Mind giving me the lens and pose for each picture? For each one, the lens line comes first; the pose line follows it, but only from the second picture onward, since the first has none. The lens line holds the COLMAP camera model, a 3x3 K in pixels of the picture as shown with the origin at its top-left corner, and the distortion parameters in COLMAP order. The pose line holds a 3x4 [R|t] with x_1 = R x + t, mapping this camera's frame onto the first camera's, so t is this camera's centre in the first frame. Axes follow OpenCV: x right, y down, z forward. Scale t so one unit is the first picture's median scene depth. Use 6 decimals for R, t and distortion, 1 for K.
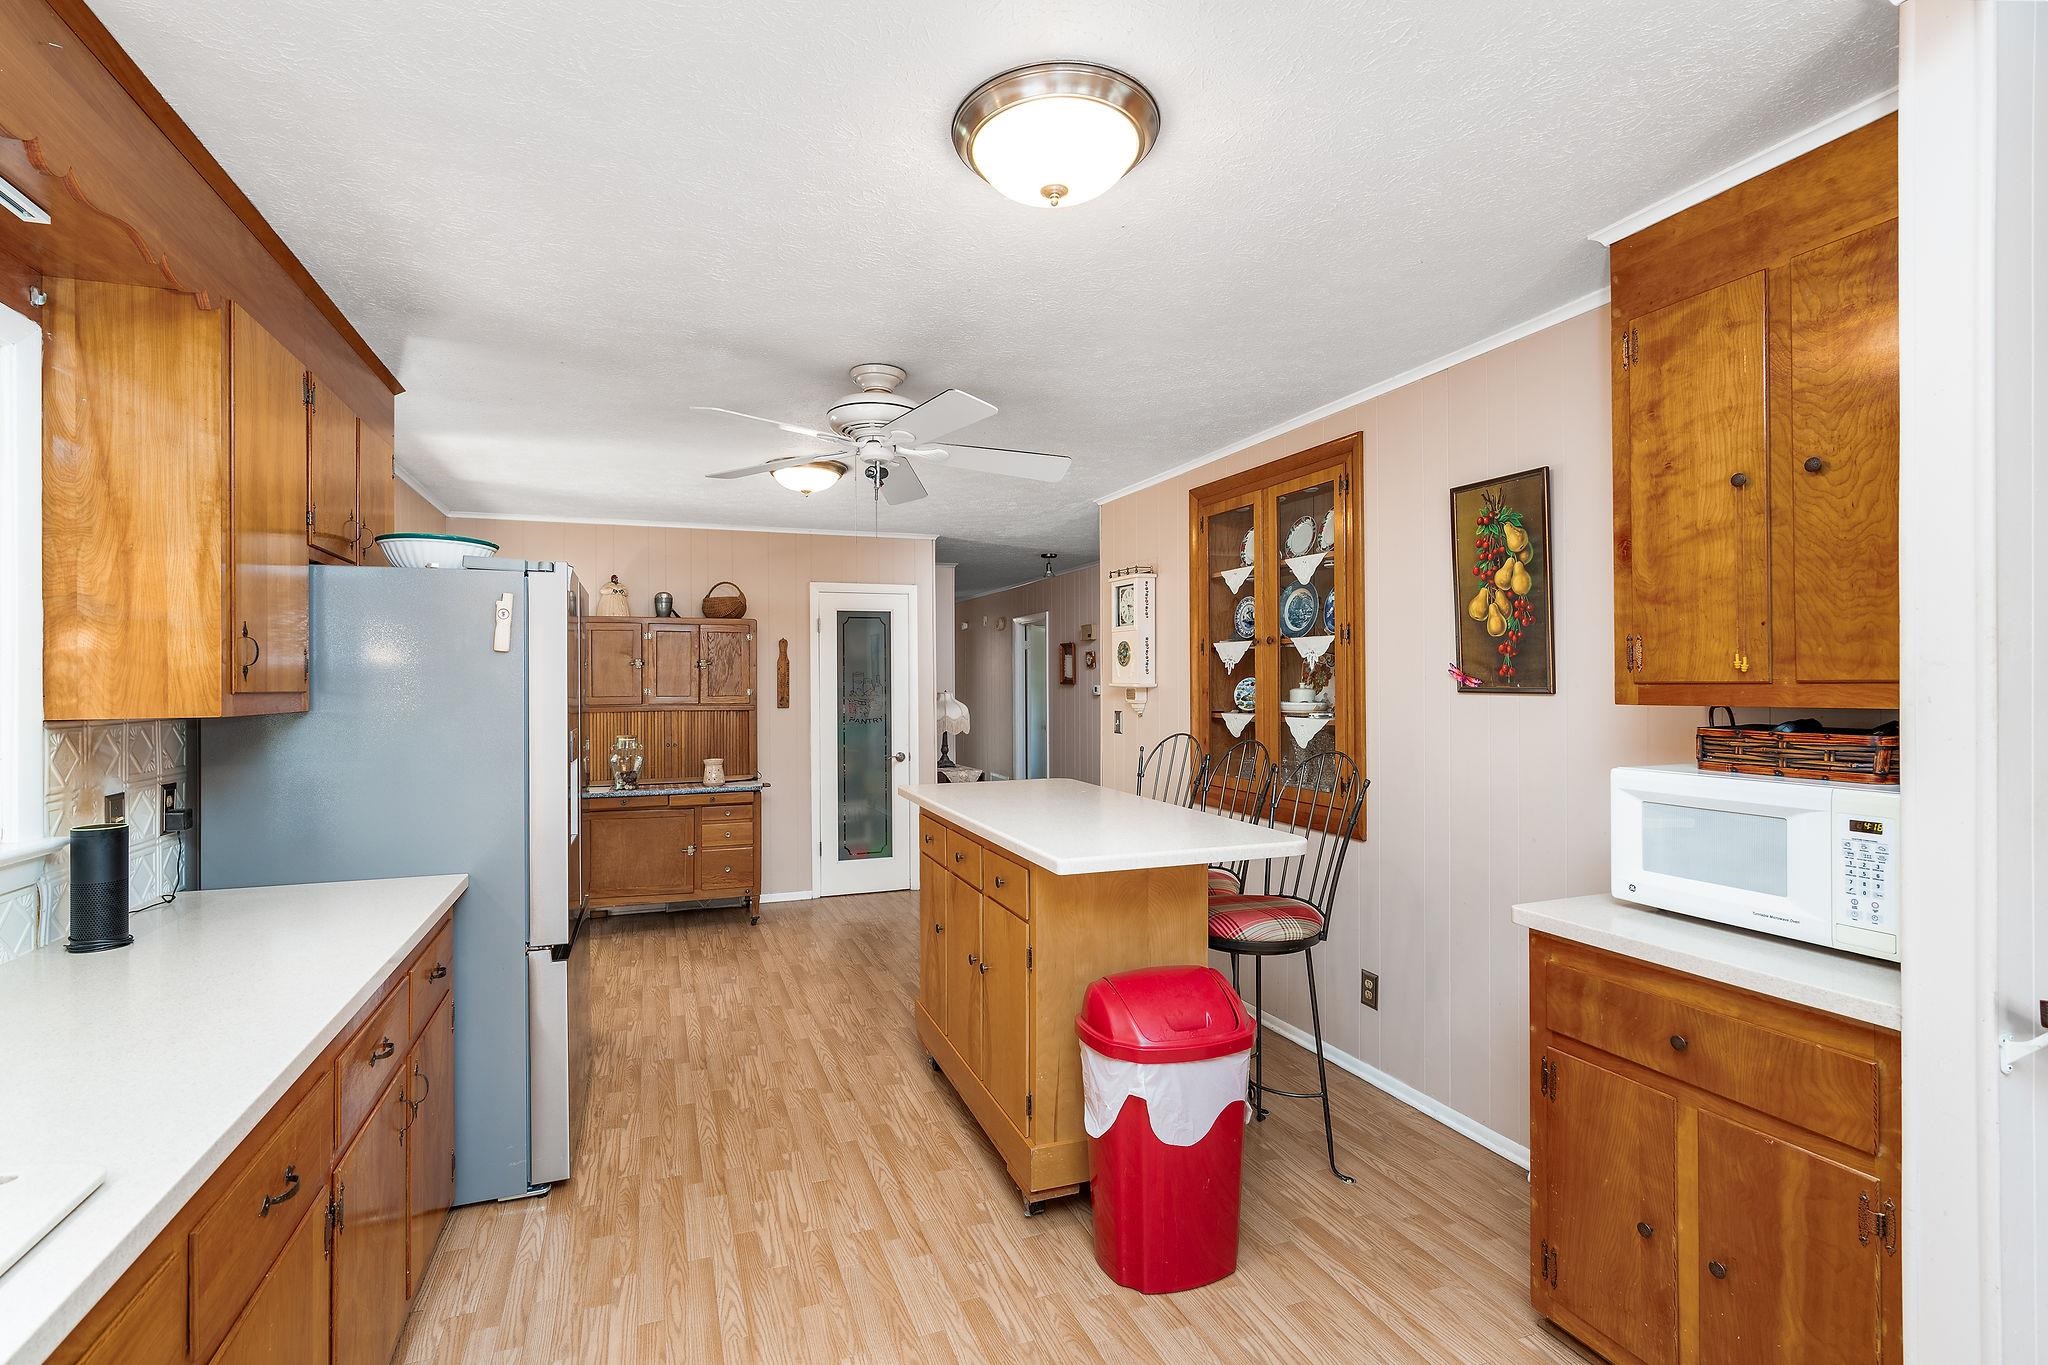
lens RADIAL K [[957.8, 0, 1019.9], [0, 957.8, 676.6], [0, 0, 1]] dist [-0.008396, 0.002684]
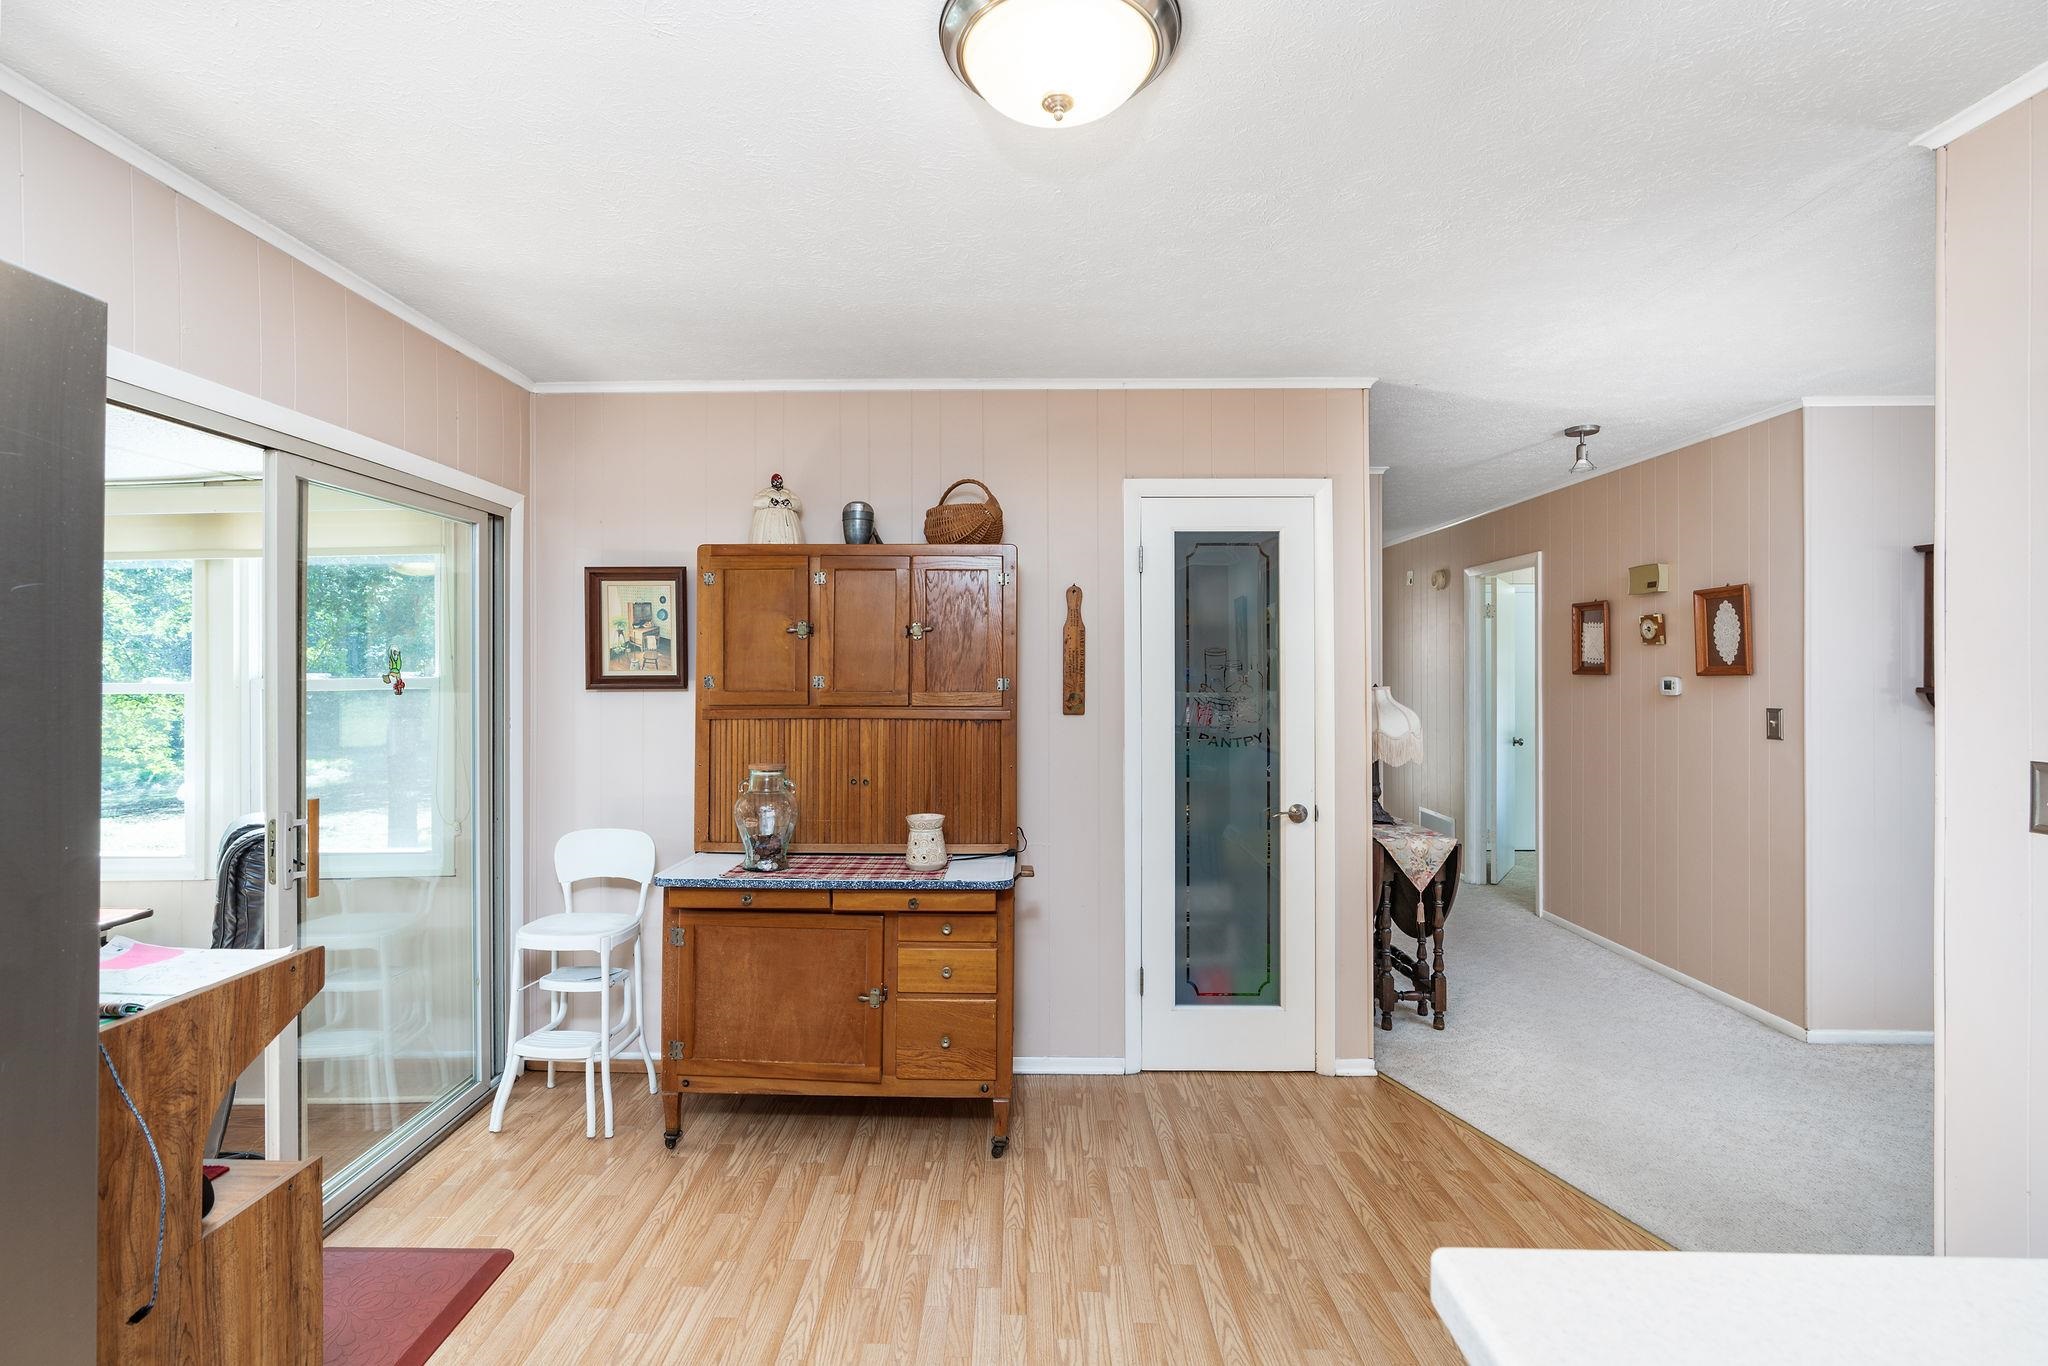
lens RADIAL K [[957.8, 0, 979.3], [0, 957.8, 664.5], [0, 0, 1]] dist [-0.008396, 0.002684]
pose [[0.917854, 0.004621, -0.396892, -0.083211], [-0.004373, 0.999989, 0.001530, 0.004449], [0.396895, 0.000331, 0.917864, 0.490634]]
